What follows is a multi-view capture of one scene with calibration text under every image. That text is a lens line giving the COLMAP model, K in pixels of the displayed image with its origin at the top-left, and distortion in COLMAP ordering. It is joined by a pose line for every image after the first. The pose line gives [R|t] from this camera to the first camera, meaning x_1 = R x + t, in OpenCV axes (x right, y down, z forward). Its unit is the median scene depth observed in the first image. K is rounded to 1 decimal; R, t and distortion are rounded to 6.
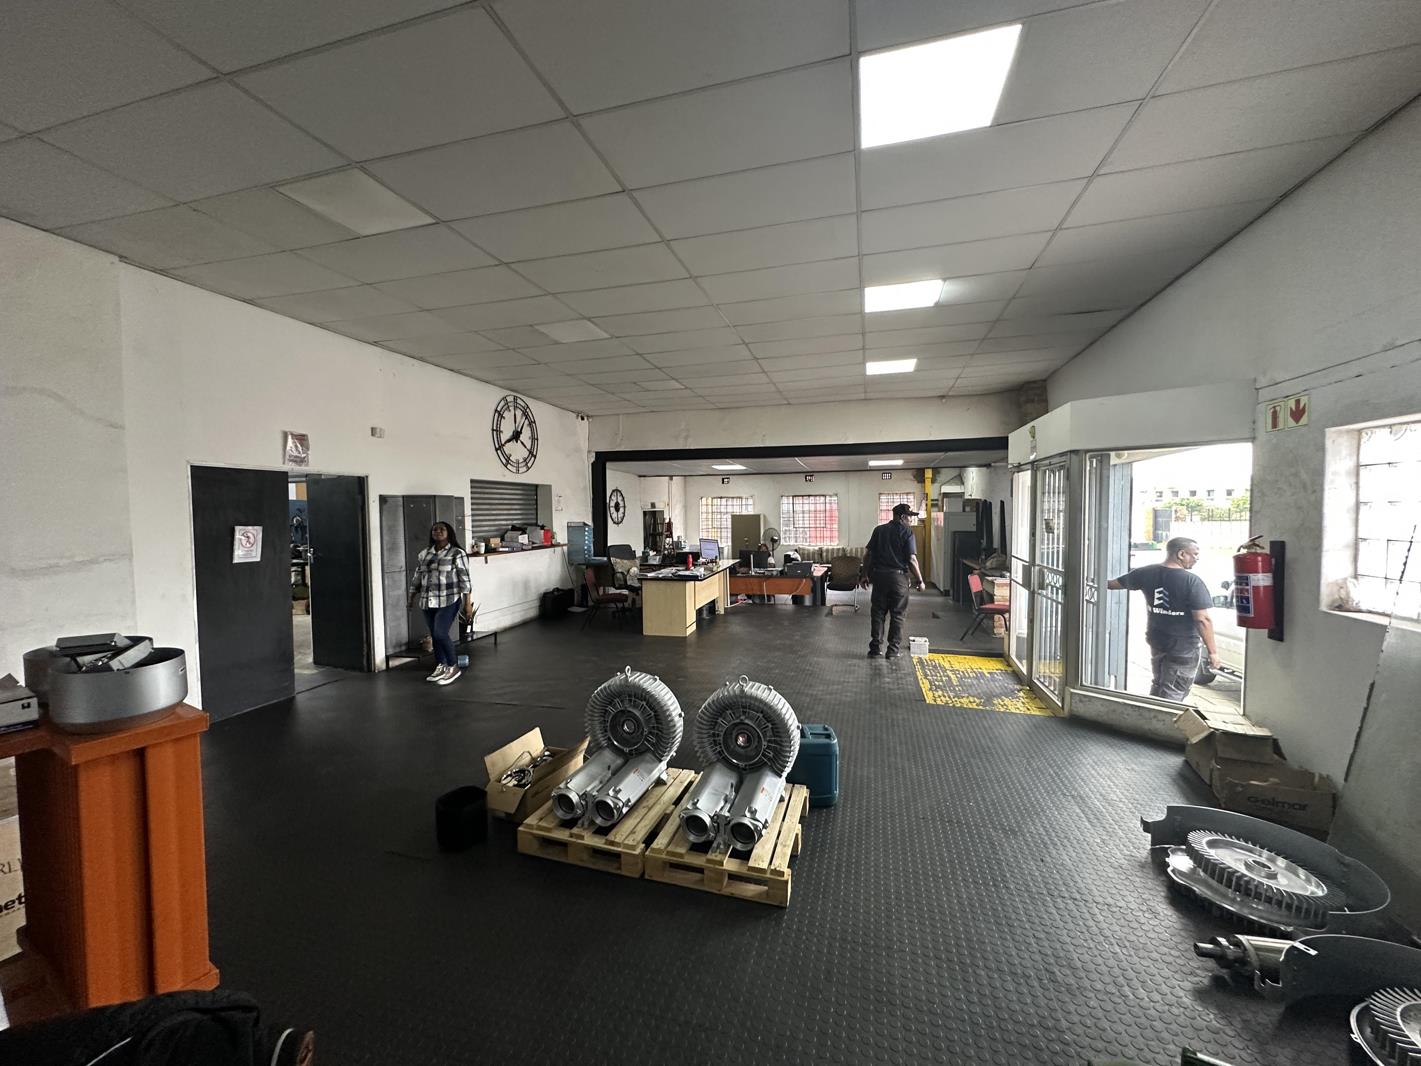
lens RADIAL K [[573.0, 0, 704.7], [0, 573.0, 540.0], [0, 0, 1]] dist [-0.000483, -0.000078]
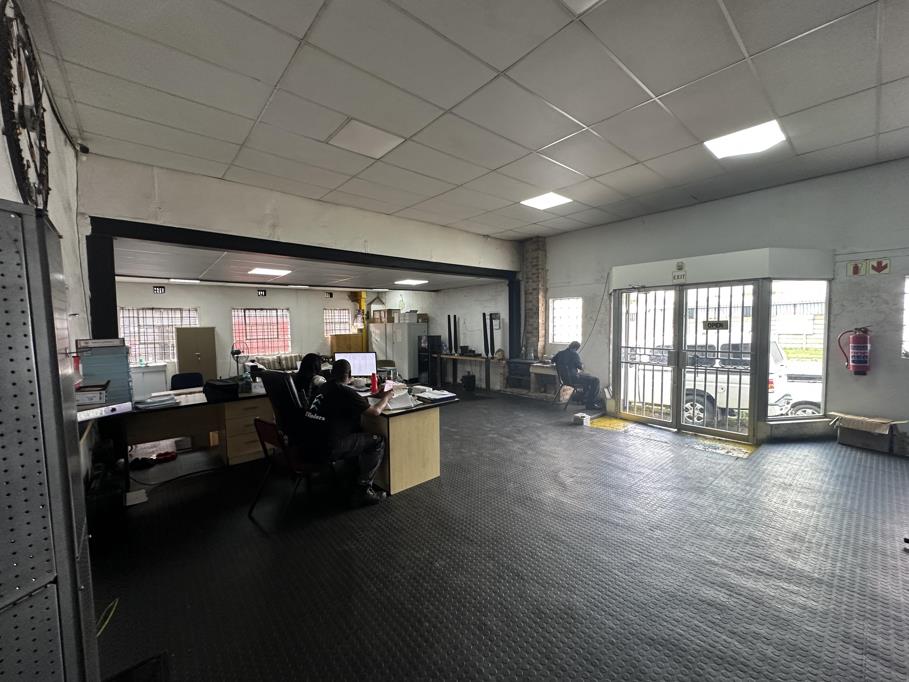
lens RADIAL K [[366.5, 0, 450.8], [0, 366.5, 345.5], [0, 0, 1]] dist [-0.000483, -0.000078]
pose [[0.541580, -0.053478, 0.838947, -0.215754], [0.052082, 0.998192, 0.030008, -0.012133], [-0.839035, 0.027442, 0.543386, 0.347534]]
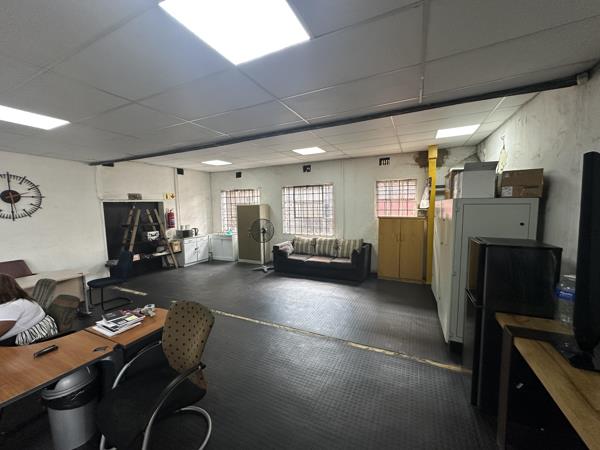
lens RADIAL K [[241.9, 0, 297.5], [0, 241.9, 228.0], [0, 0, 1]] dist [-0.000483, -0.000078]
pose [[0.986727, 0.009380, -0.162115, 0.247700], [-0.001436, 0.998795, 0.049053, -0.025957], [0.162380, -0.048169, 0.985552, 0.602039]]
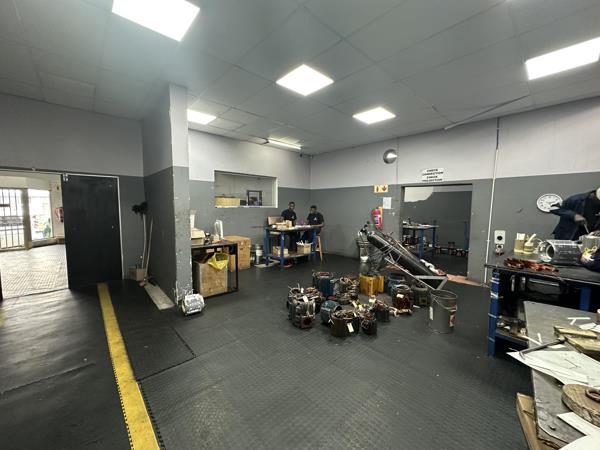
lens RADIAL K [[241.9, 0, 297.5], [0, 241.9, 228.0], [0, 0, 1]] dist [-0.000483, -0.000078]
pose [[-0.823552, -0.027543, 0.566572, -0.656858], [0.040080, 0.993499, 0.106556, 0.013806], [-0.565824, 0.110463, -0.817093, 0.403139]]
